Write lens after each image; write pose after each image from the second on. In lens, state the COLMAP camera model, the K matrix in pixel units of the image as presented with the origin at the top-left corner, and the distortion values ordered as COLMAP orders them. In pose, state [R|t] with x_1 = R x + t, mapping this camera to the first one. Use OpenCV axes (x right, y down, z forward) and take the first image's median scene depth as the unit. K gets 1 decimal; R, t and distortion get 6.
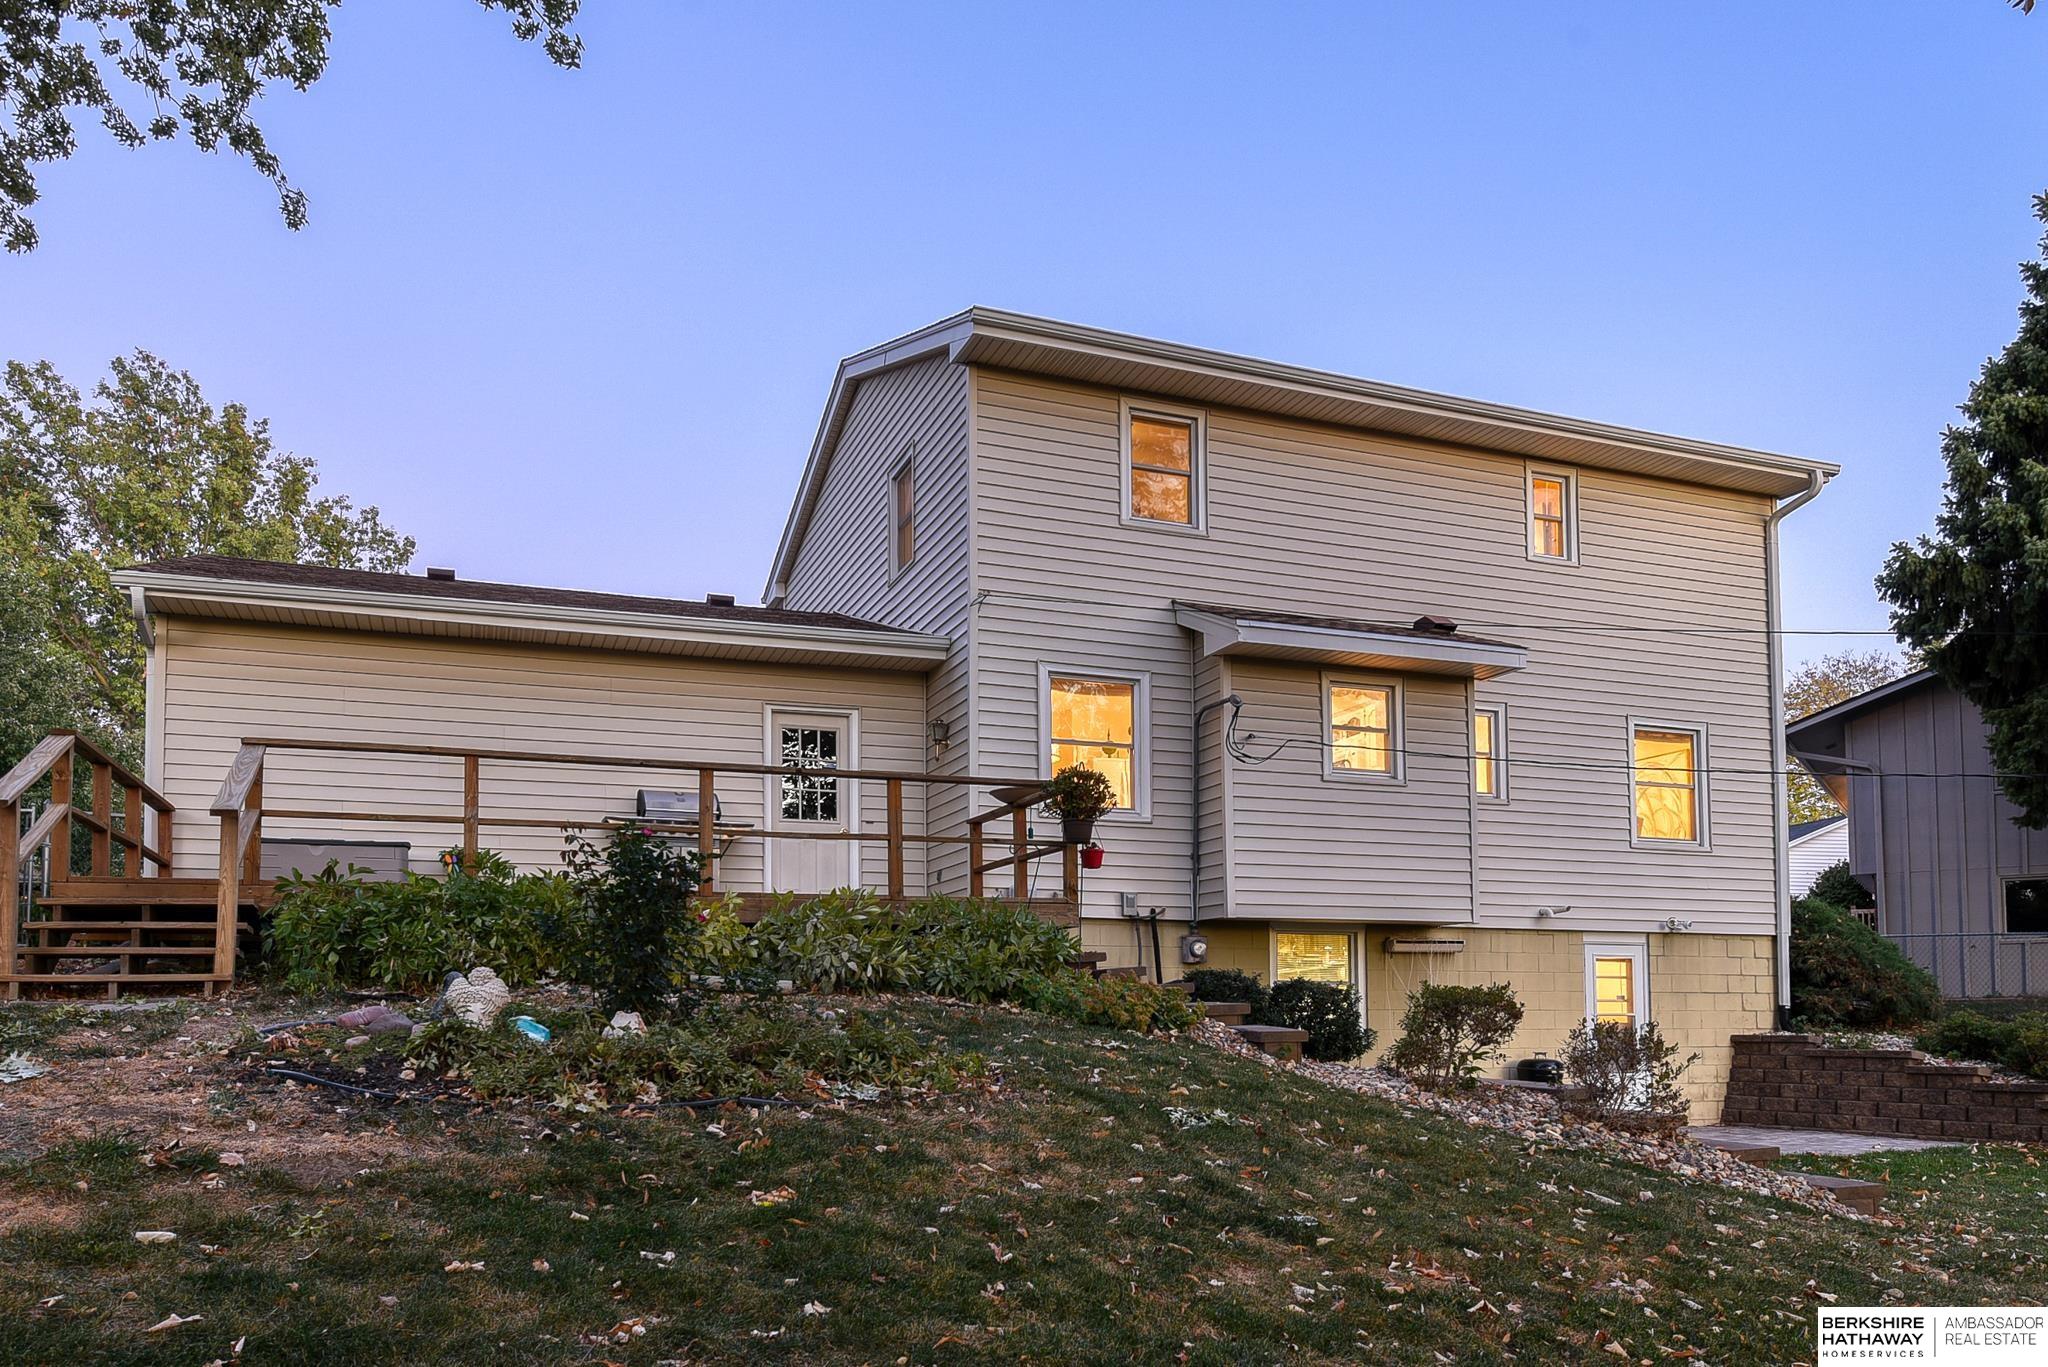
lens RADIAL K [[1395.6, 0, 1023.6], [0, 1395.6, 678.4], [0, 0, 1]] dist [0.005765, 0.003447]
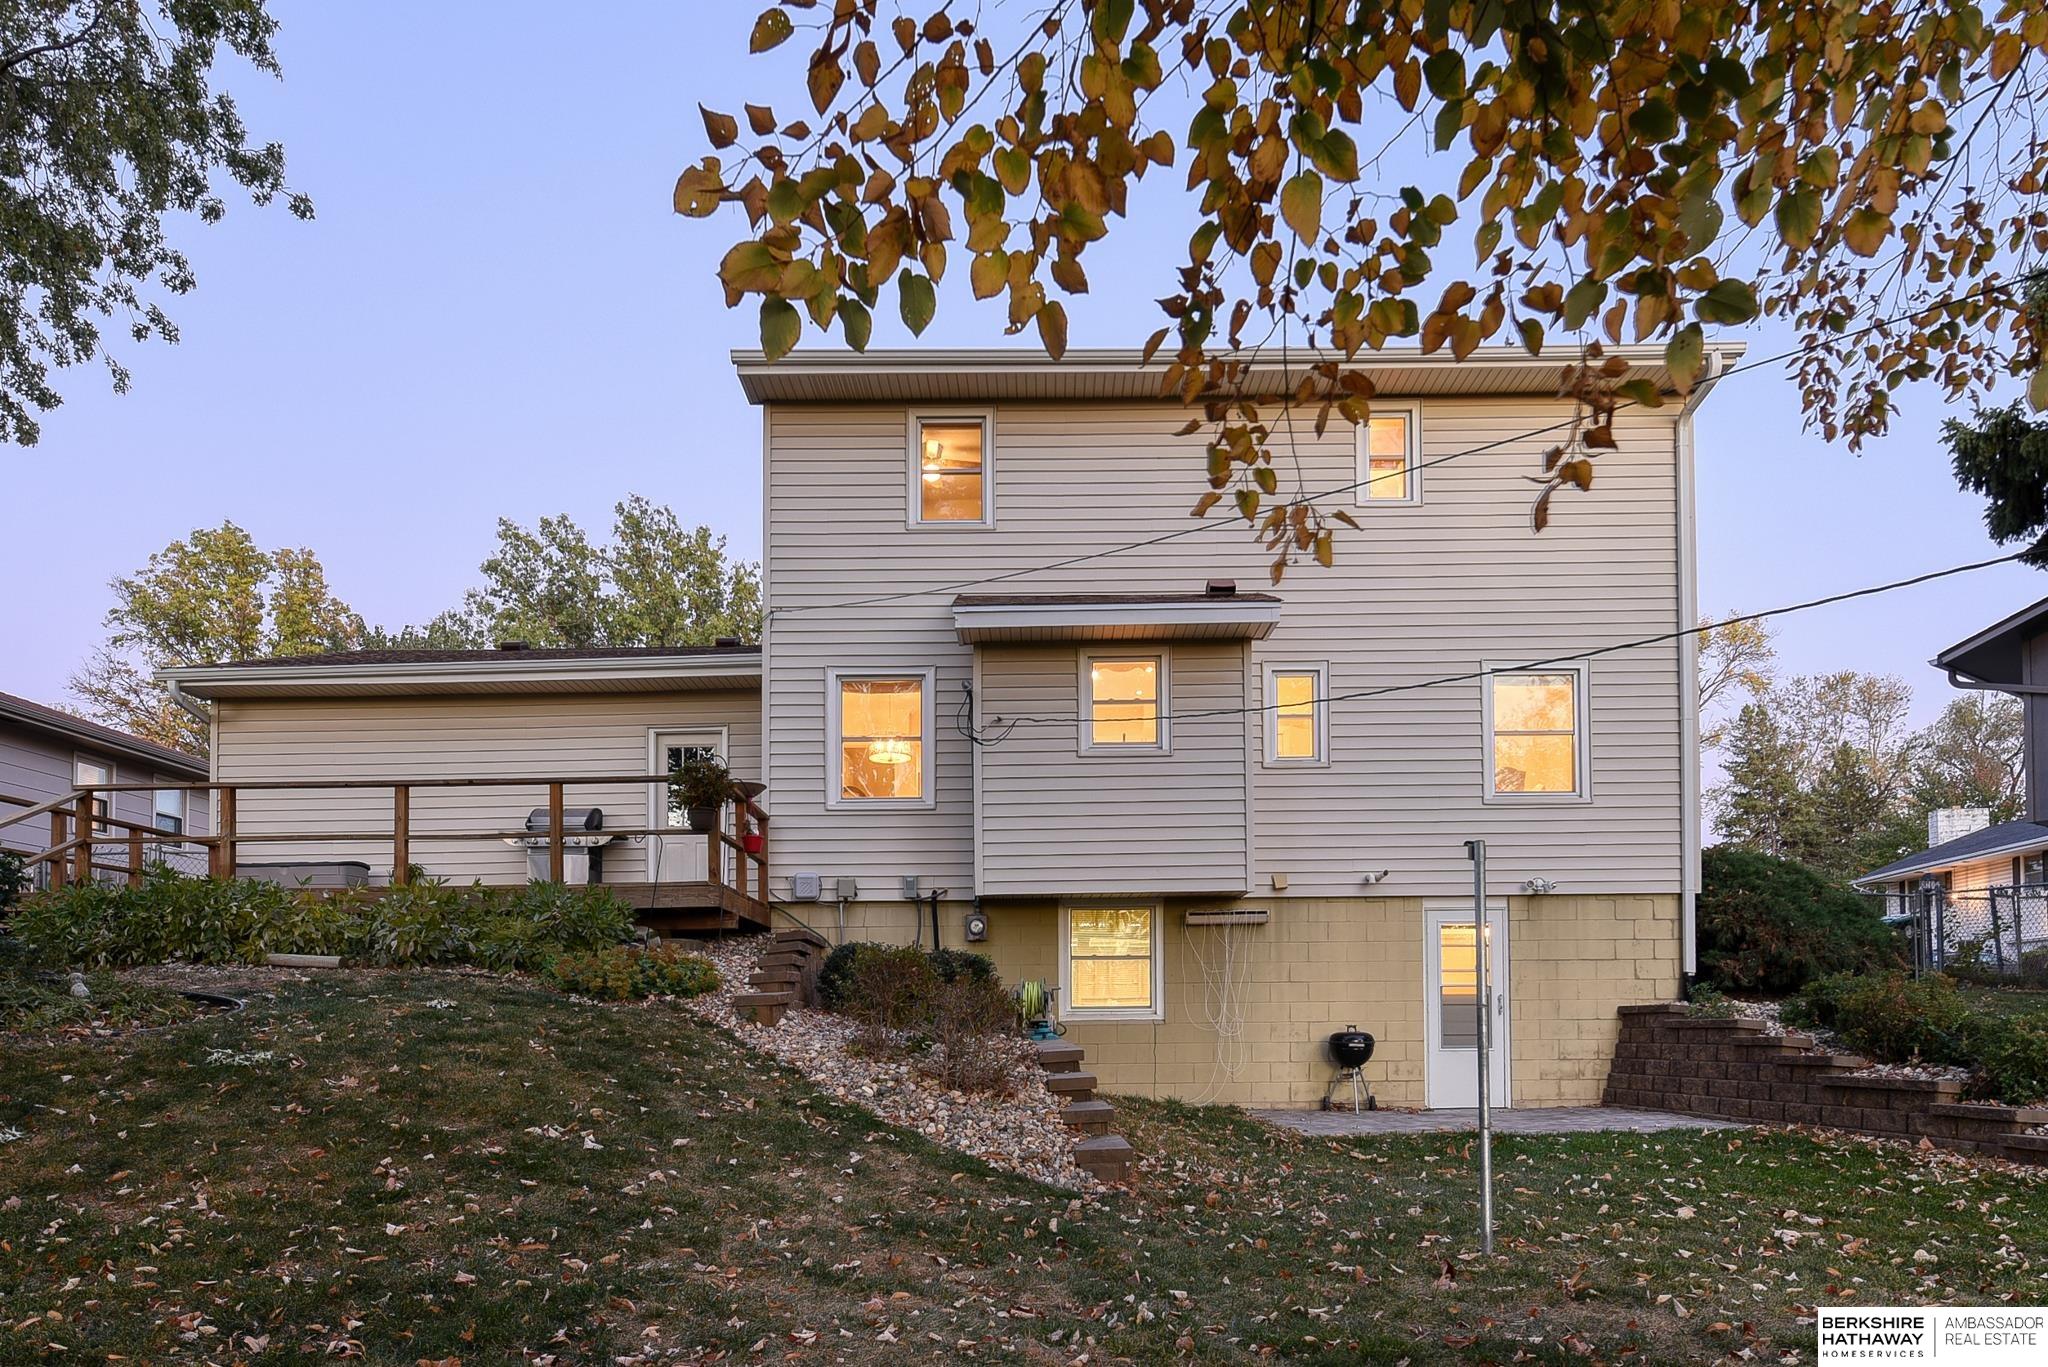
lens RADIAL K [[1277.7, 0, 1025.1], [0, 1277.7, 745.0], [0, 0, 1]] dist [0.000111, -0.000258]
pose [[0.933006, -0.079902, -0.350879, 0.472155], [0.090625, 0.995784, 0.014217, 0.045459], [0.348264, -0.045063, 0.936313, 0.119321]]
